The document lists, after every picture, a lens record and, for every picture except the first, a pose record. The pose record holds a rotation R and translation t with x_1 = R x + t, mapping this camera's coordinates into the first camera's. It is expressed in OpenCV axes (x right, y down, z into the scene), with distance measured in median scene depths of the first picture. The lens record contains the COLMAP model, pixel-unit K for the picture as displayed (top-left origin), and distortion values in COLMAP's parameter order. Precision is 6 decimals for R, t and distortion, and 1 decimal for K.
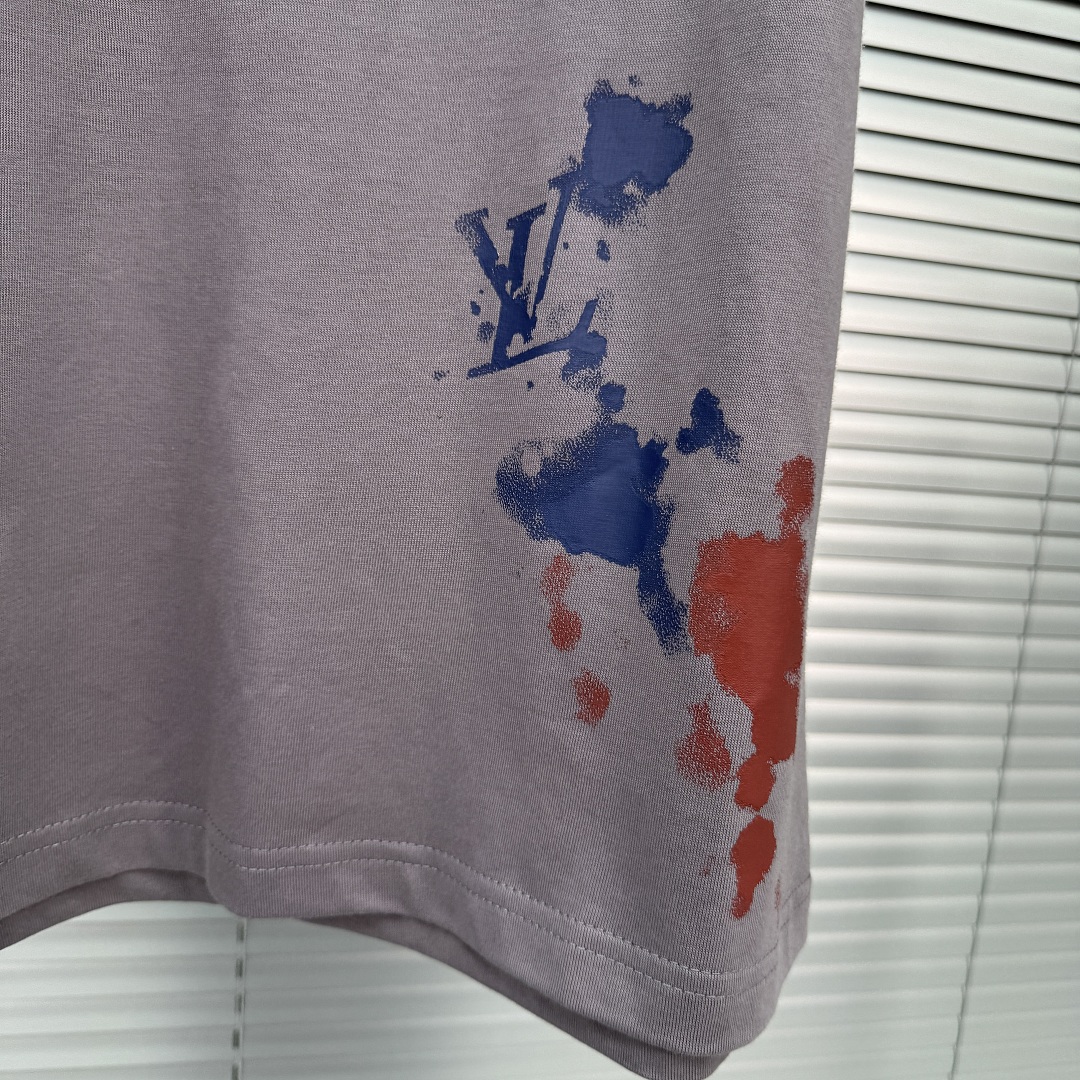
lens RADIAL K [[1170.5, 0, 535.9], [0, 1170.5, 538.4], [0, 0, 1]] dist [0.037576, 0.000000]
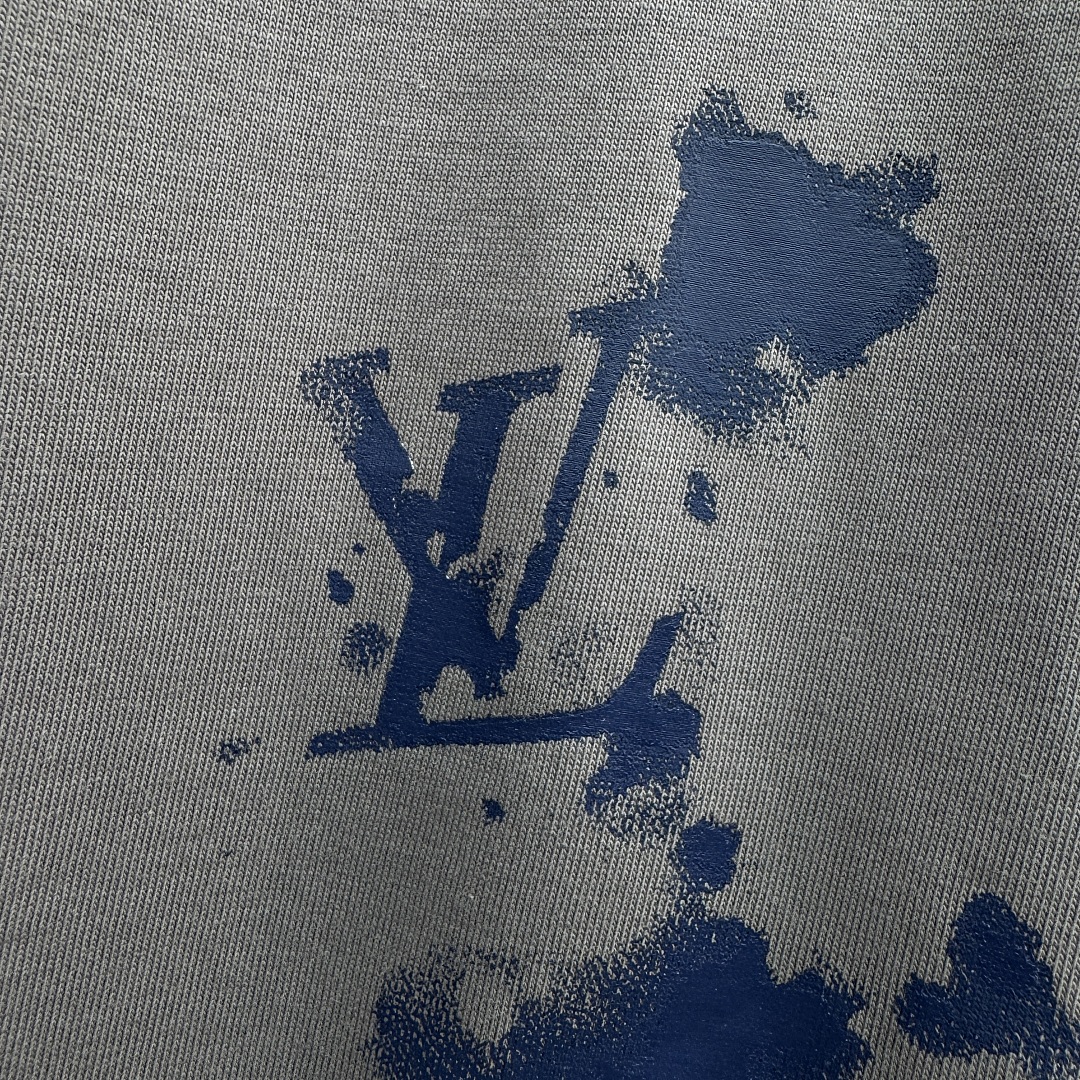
lens RADIAL K [[1170.5, 0, 601.0], [0, 1170.5, 448.6], [0, 0, 1]] dist [0.037576, 0.000000]
pose [[0.930001, 0.038334, 0.365553, -0.120303], [-0.025665, 0.998892, -0.039457, -0.236731], [-0.366660, 0.027313, 0.929954, 0.610209]]
